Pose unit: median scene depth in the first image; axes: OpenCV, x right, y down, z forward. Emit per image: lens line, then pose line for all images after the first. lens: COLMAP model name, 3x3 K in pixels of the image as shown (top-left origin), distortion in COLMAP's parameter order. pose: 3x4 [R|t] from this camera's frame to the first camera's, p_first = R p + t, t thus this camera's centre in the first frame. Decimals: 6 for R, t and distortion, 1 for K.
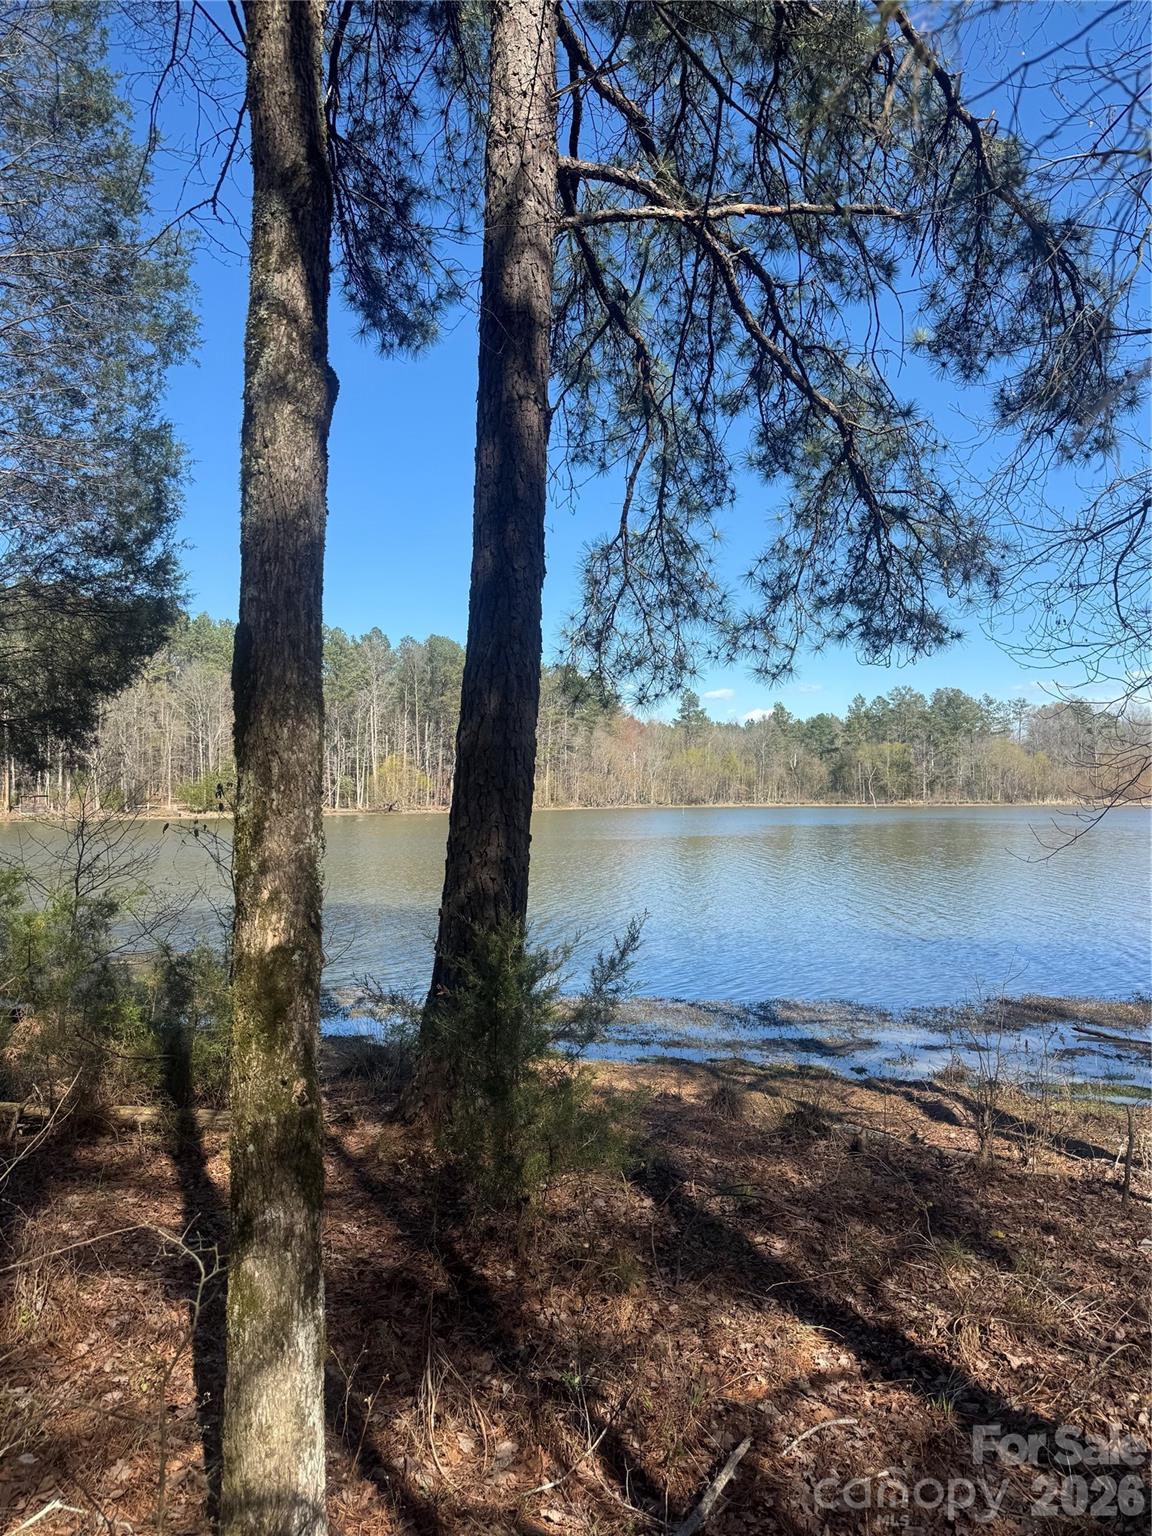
lens RADIAL K [[1070.8, 0, 567.8], [0, 1070.8, 801.6], [0, 0, 1]] dist [0.028955, -0.041044]
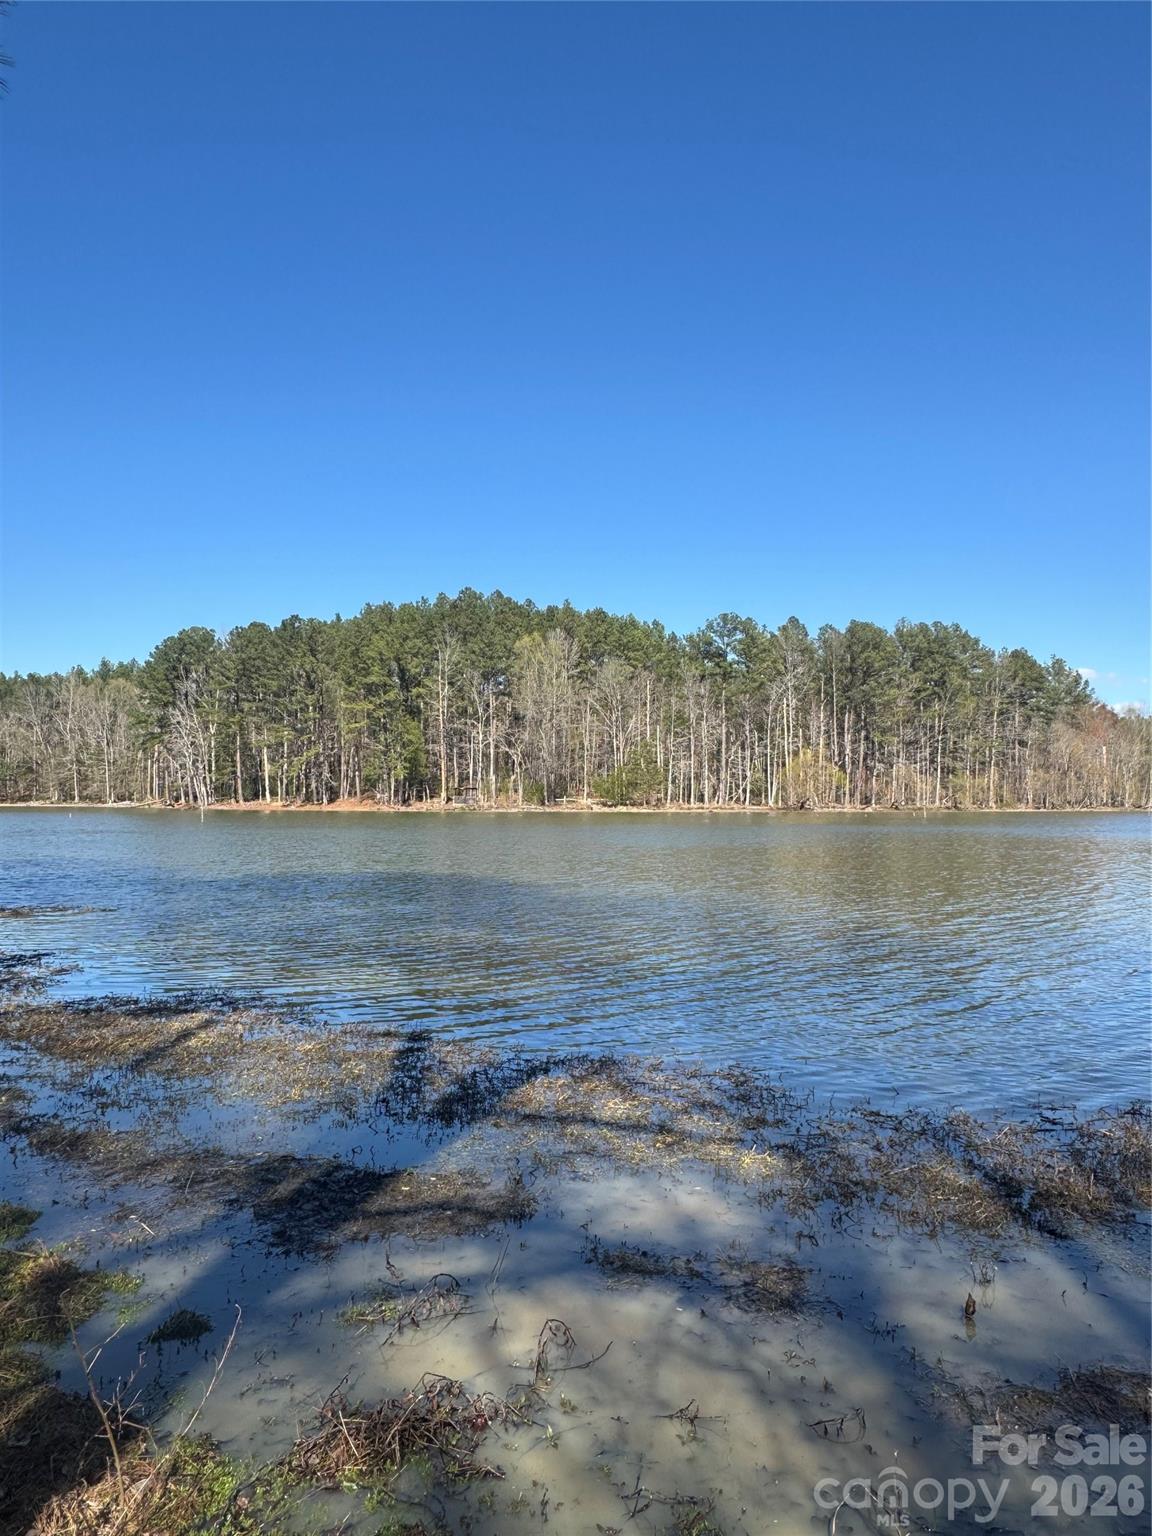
lens RADIAL K [[1070.8, 0, 578.4], [0, 1070.8, 774.7], [0, 0, 1]] dist [0.028955, -0.041044]
pose [[0.915619, -0.000487, -0.402047, 0.220742], [-0.011110, 0.999587, -0.026511, 0.045915], [0.401894, 0.028741, 0.915235, 0.340574]]
